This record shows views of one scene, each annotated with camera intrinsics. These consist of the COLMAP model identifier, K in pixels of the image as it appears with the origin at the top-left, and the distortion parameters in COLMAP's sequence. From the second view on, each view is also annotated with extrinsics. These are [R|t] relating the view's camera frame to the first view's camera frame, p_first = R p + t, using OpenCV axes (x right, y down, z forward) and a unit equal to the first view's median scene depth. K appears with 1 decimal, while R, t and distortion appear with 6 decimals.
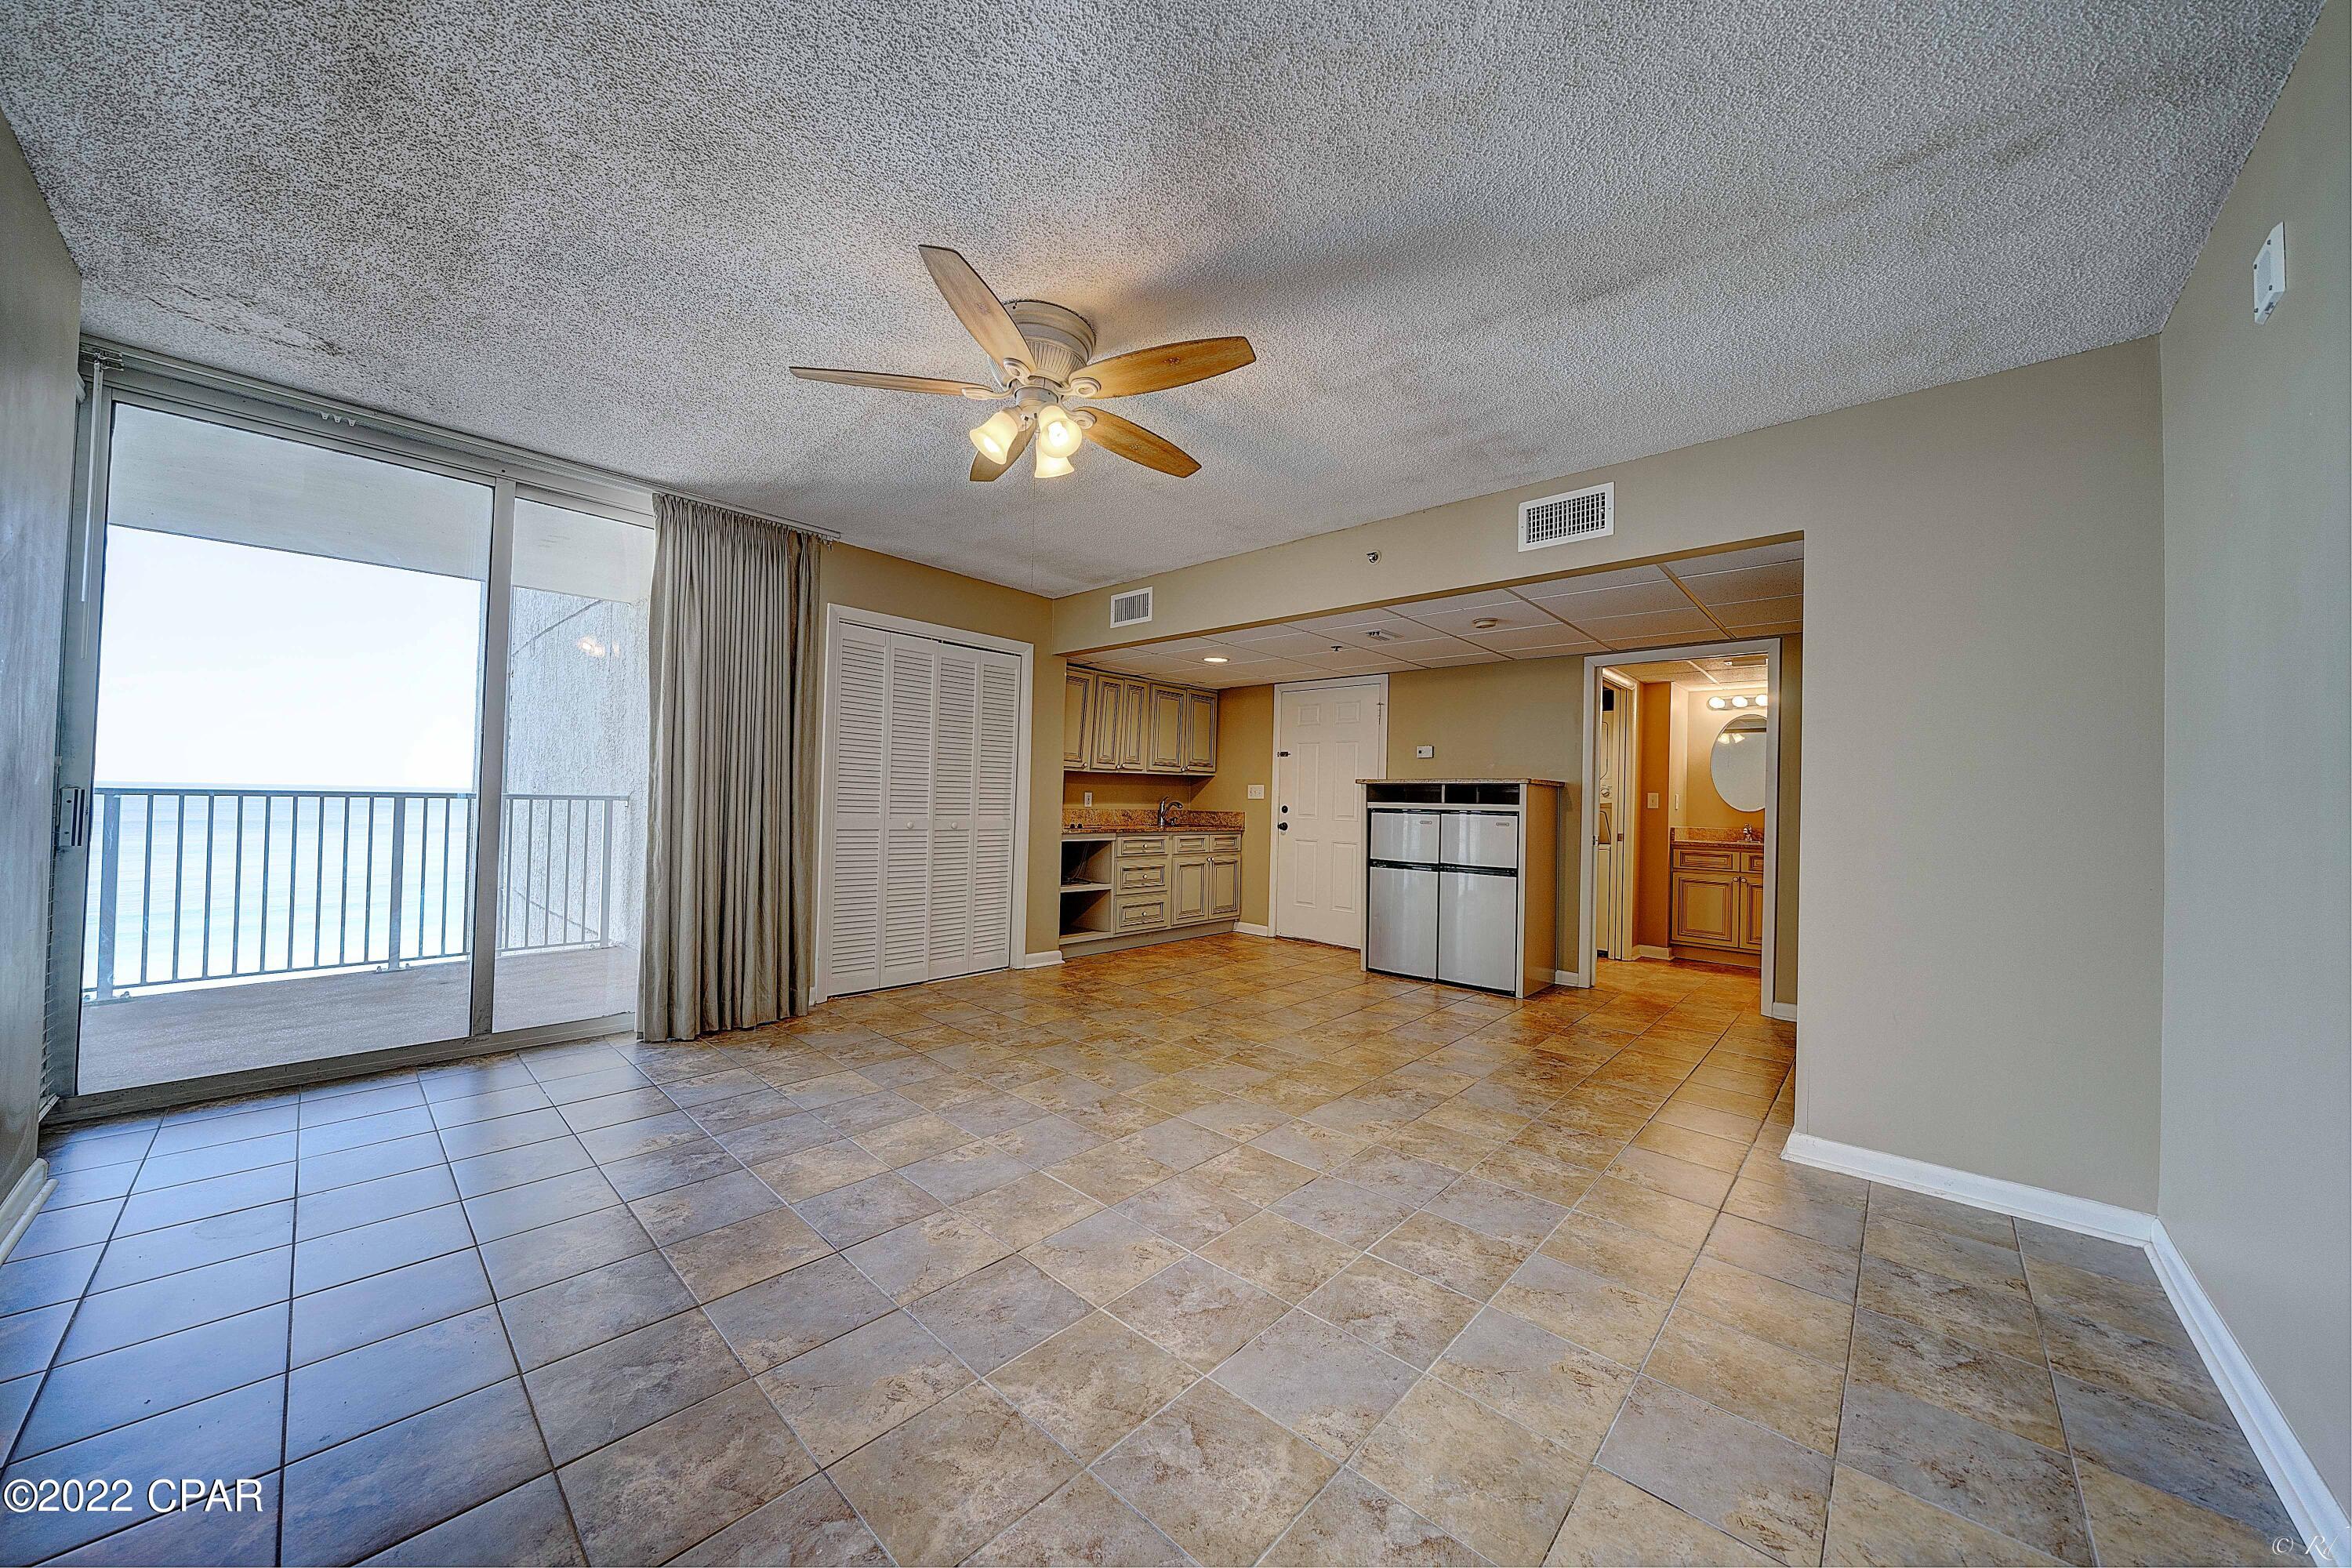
lens RADIAL K [[800.8, 0, 1173.4], [0, 800.8, 788.3], [0, 0, 1]] dist [-0.006682, 0.000232]
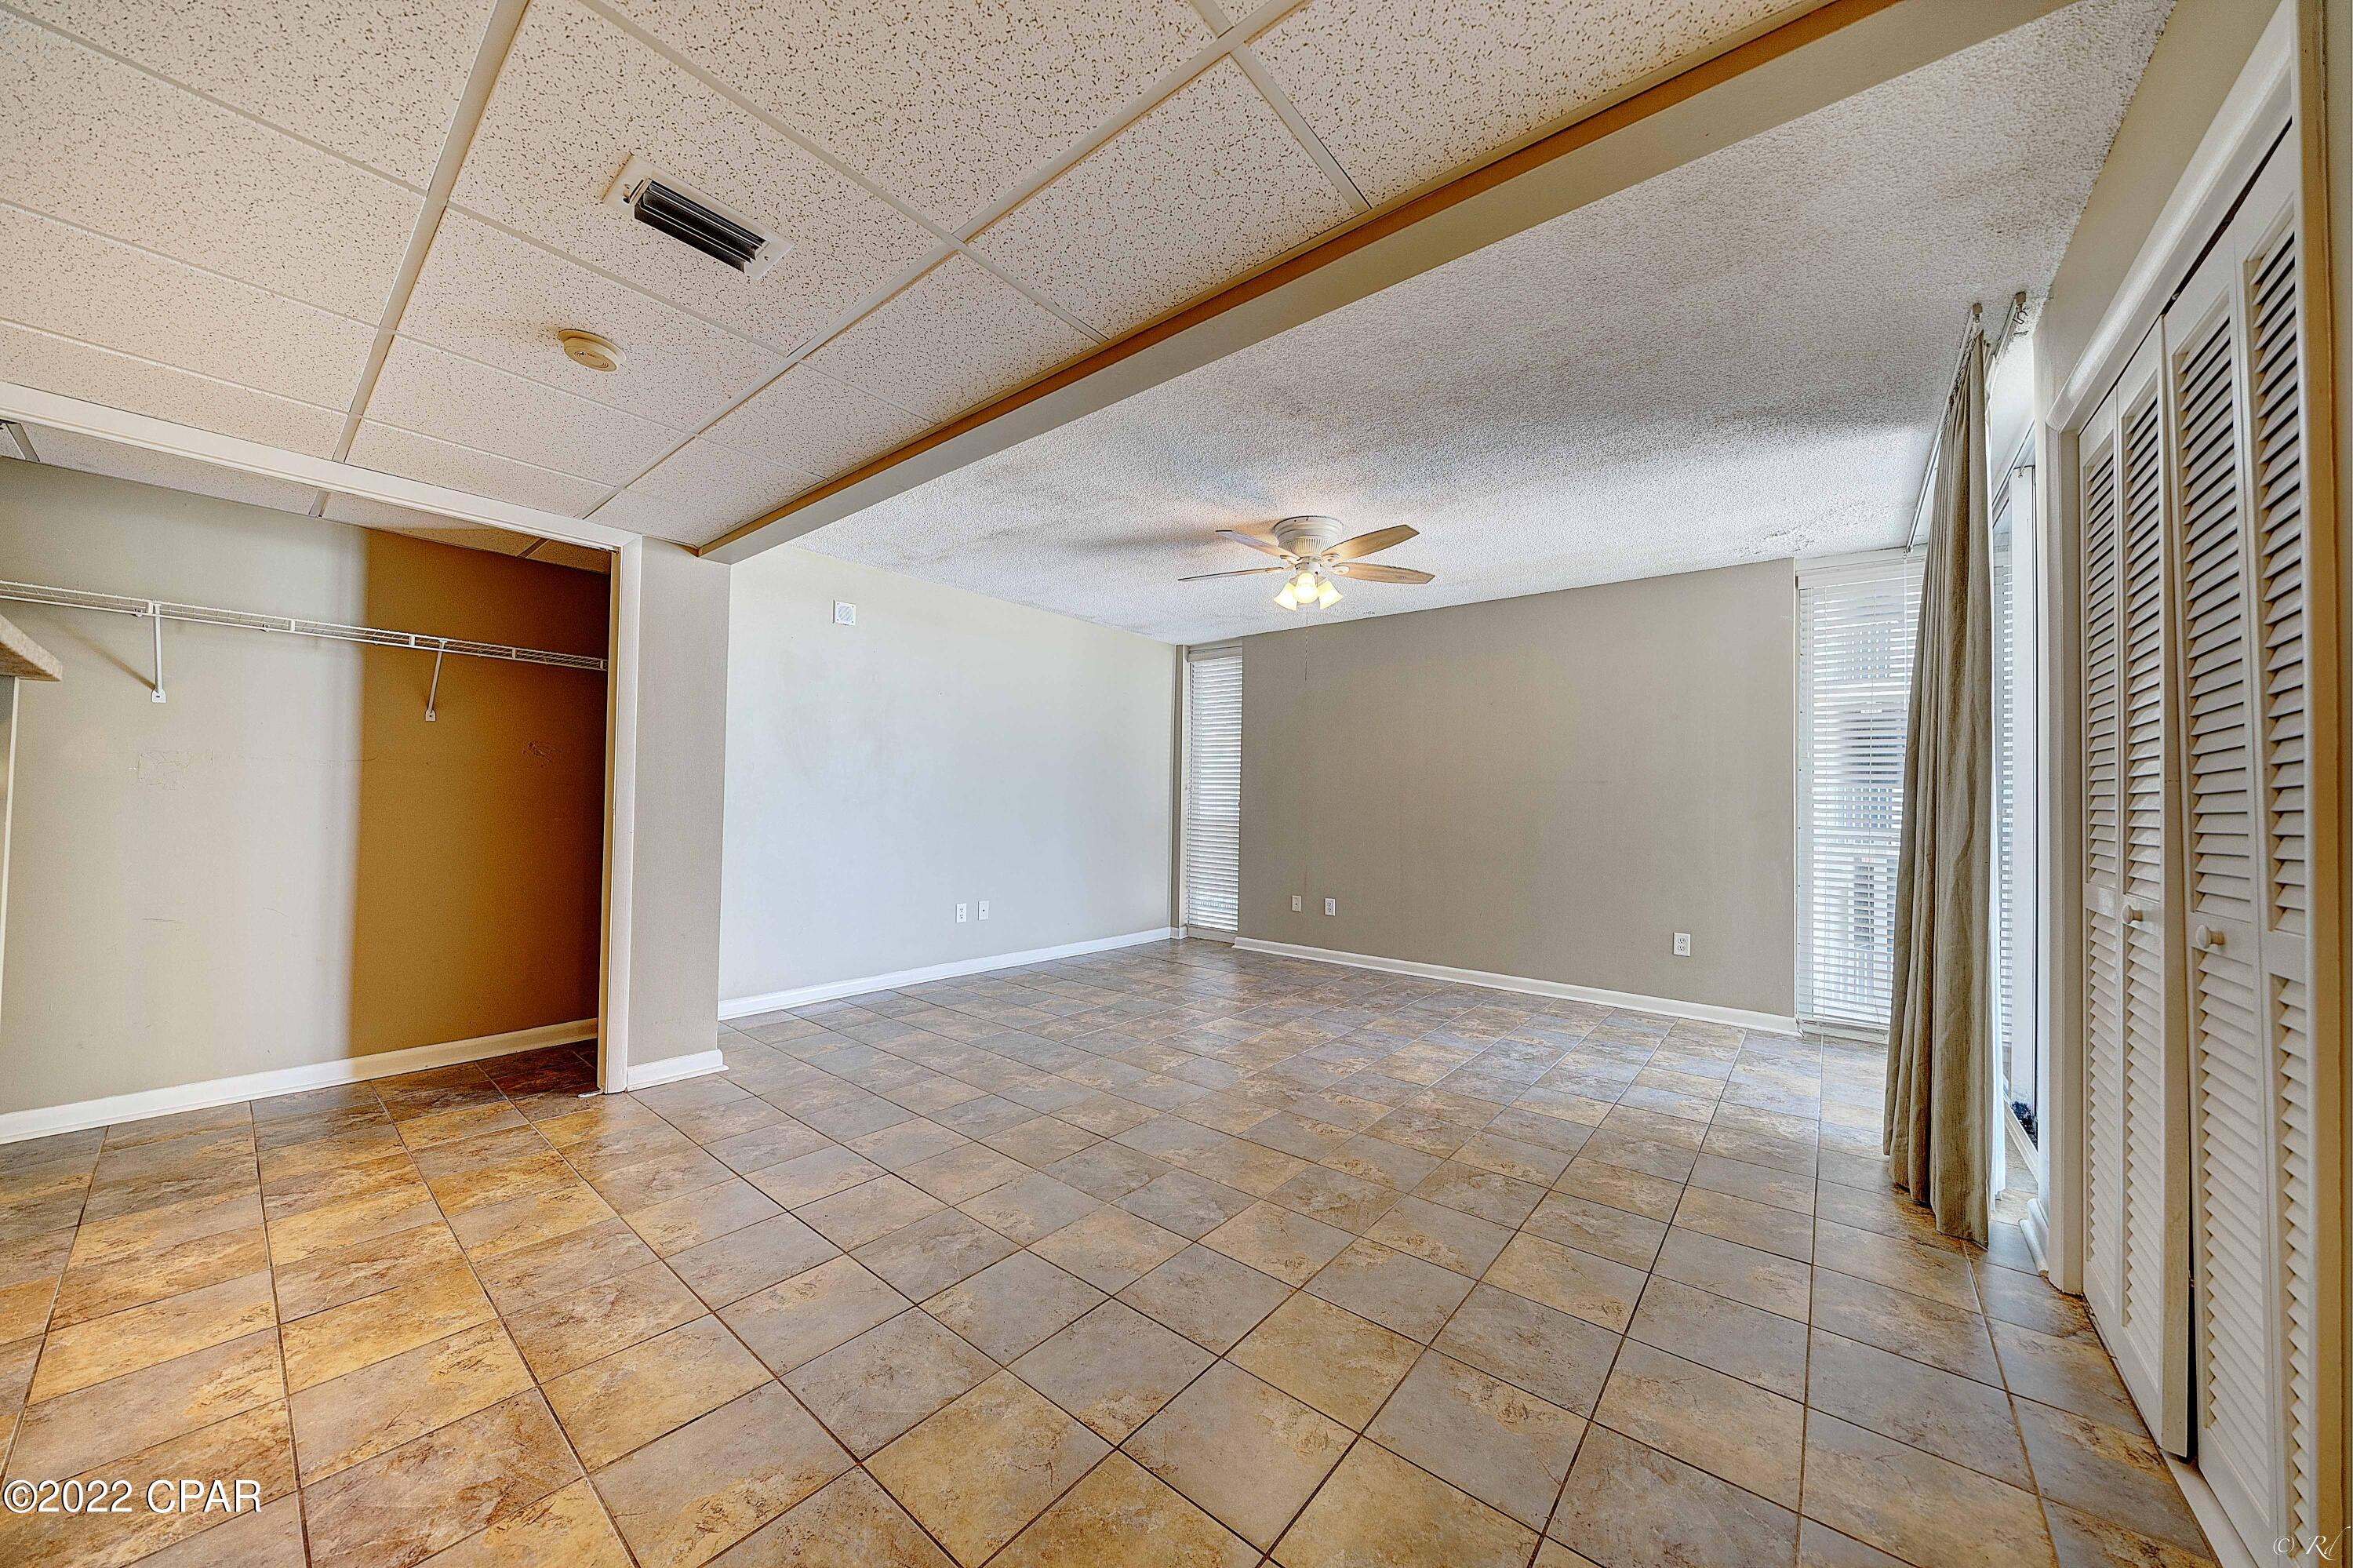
lens RADIAL K [[801.2, 0, 1175.1], [0, 801.2, 786.8], [0, 0, 1]] dist [-0.006682, 0.000232]
pose [[-0.997238, -0.046280, -0.058099, 0.098868], [-0.044121, 0.998307, -0.037895, 0.024360], [0.059754, -0.035227, -0.997591, 1.448906]]
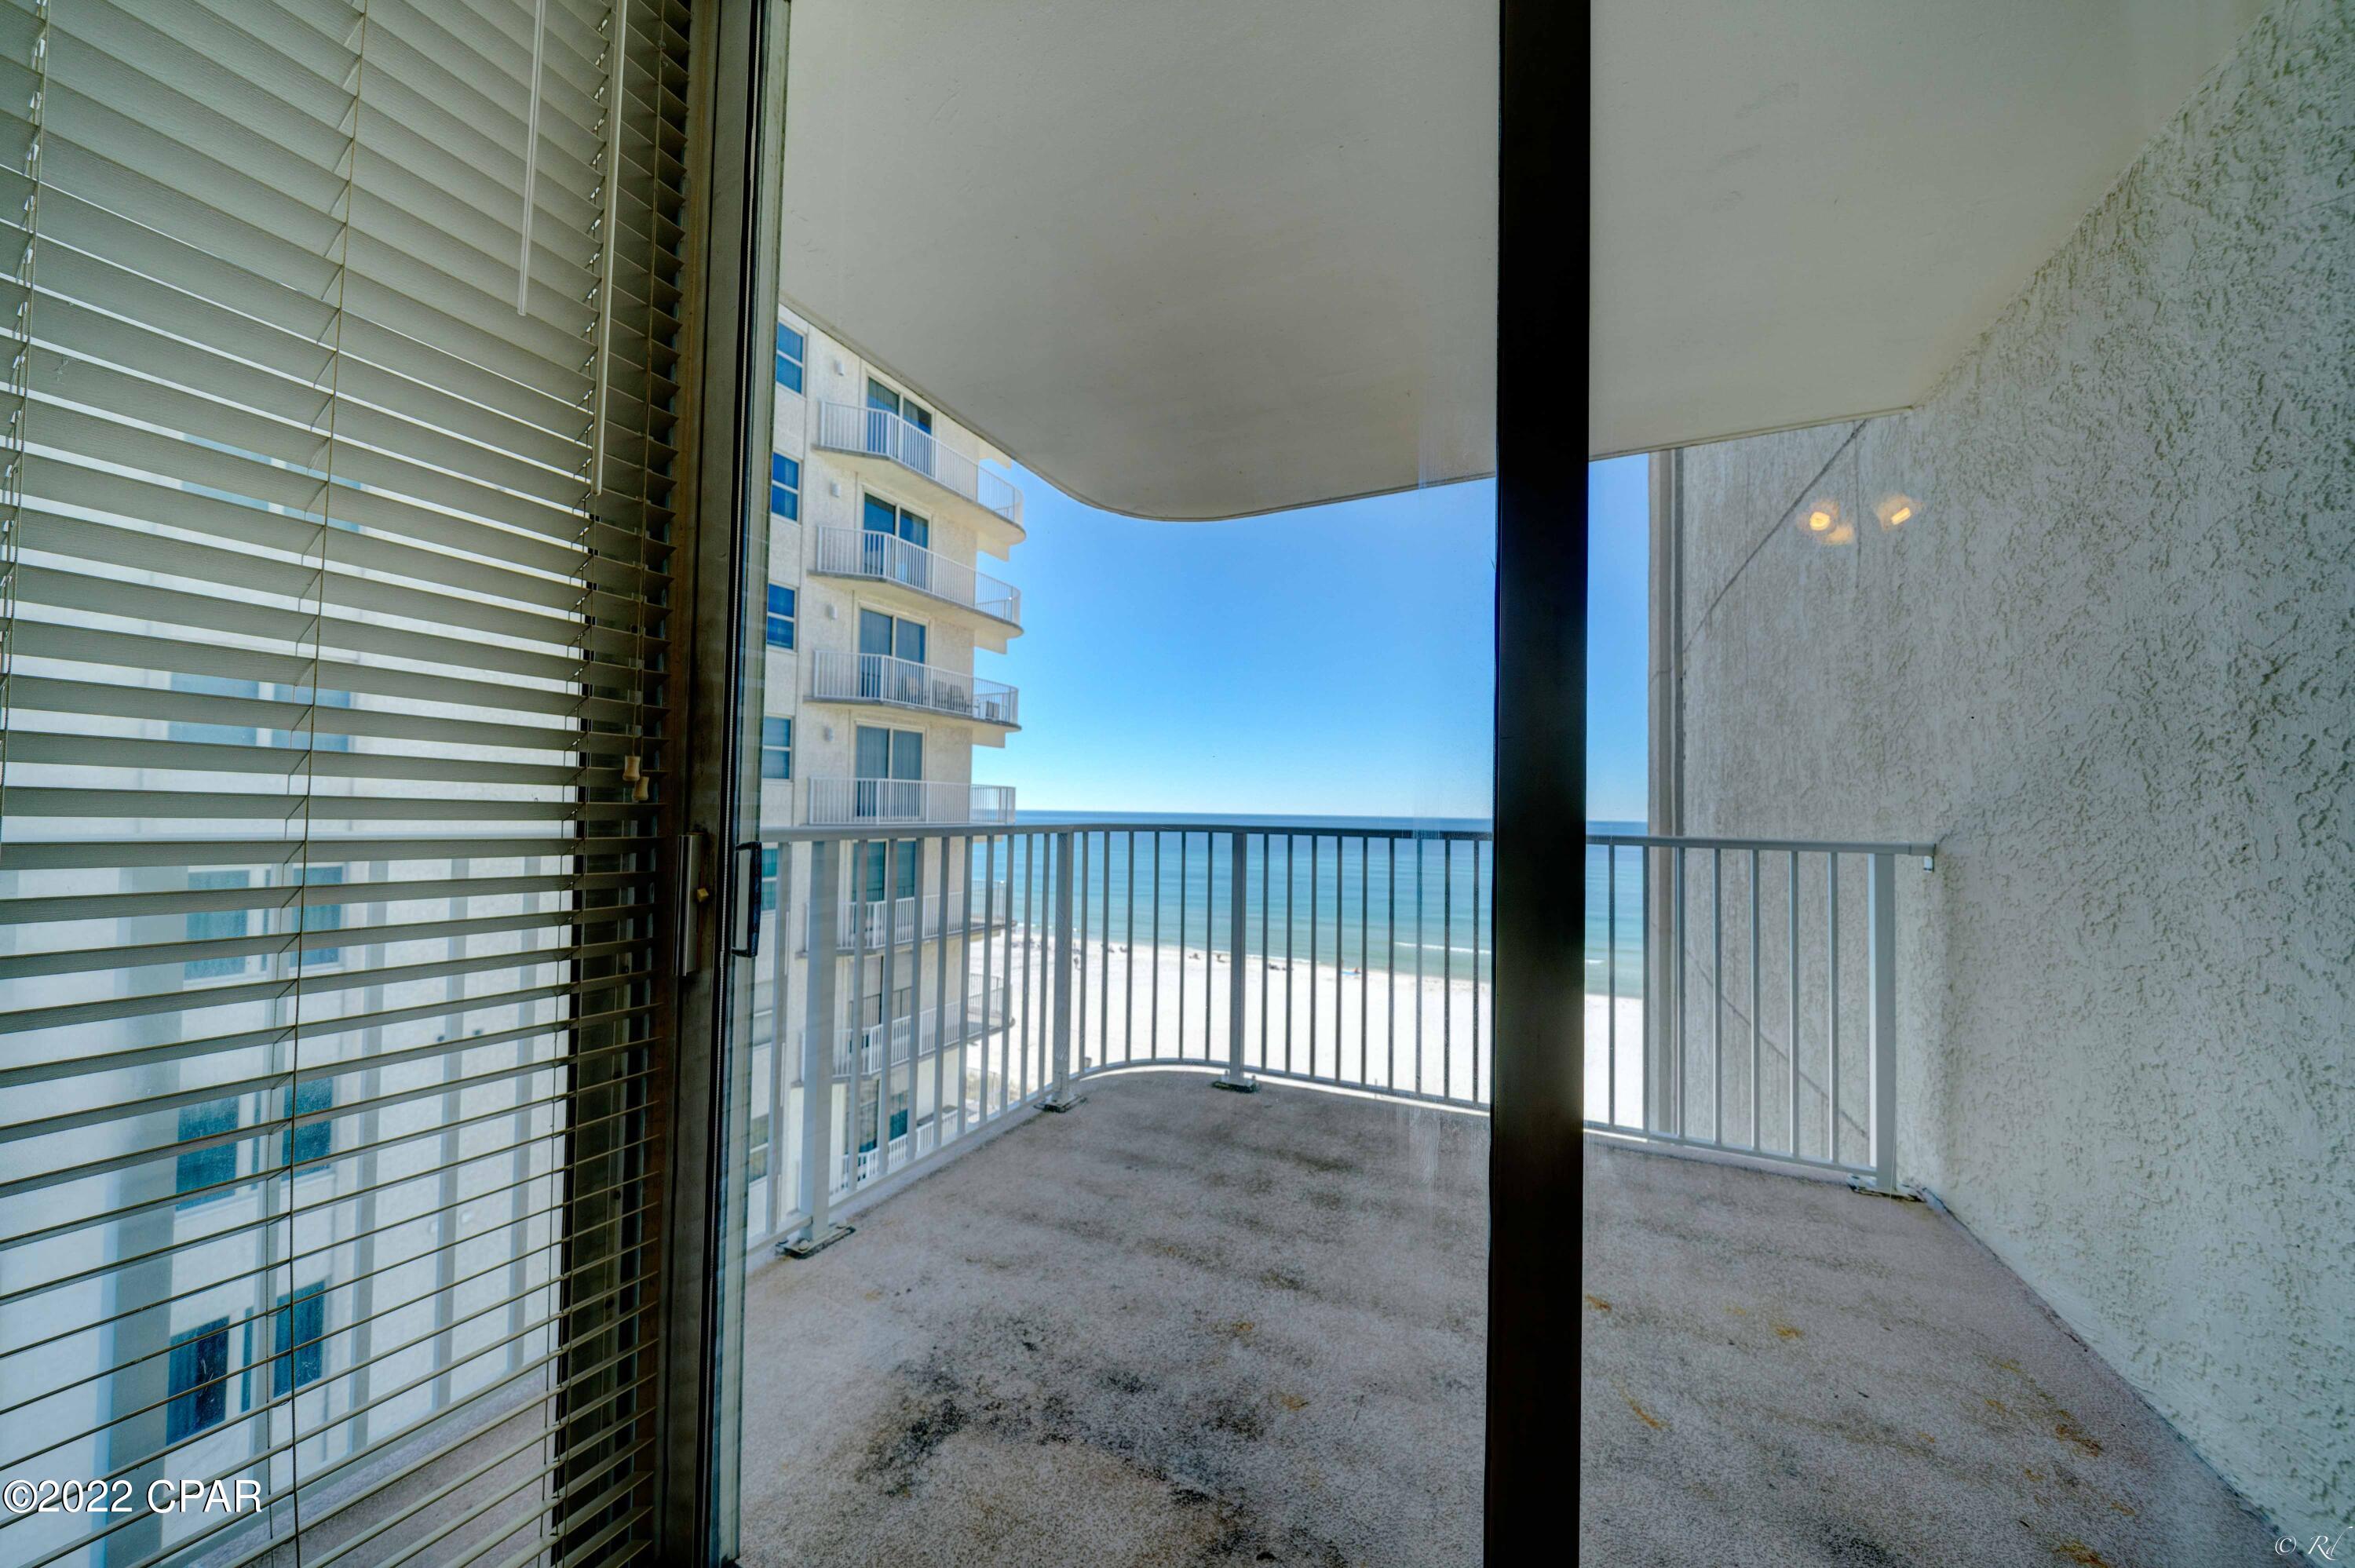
lens RADIAL K [[801.7, 0, 1176.0], [0, 801.7, 784.0], [0, 0, 1]] dist [-0.006682, 0.000232]
pose [[0.299734, -0.045859, -0.952920, -0.554522], [0.000762, 0.998855, -0.047830, -0.003642], [0.954022, 0.013610, 0.299426, 0.679496]]
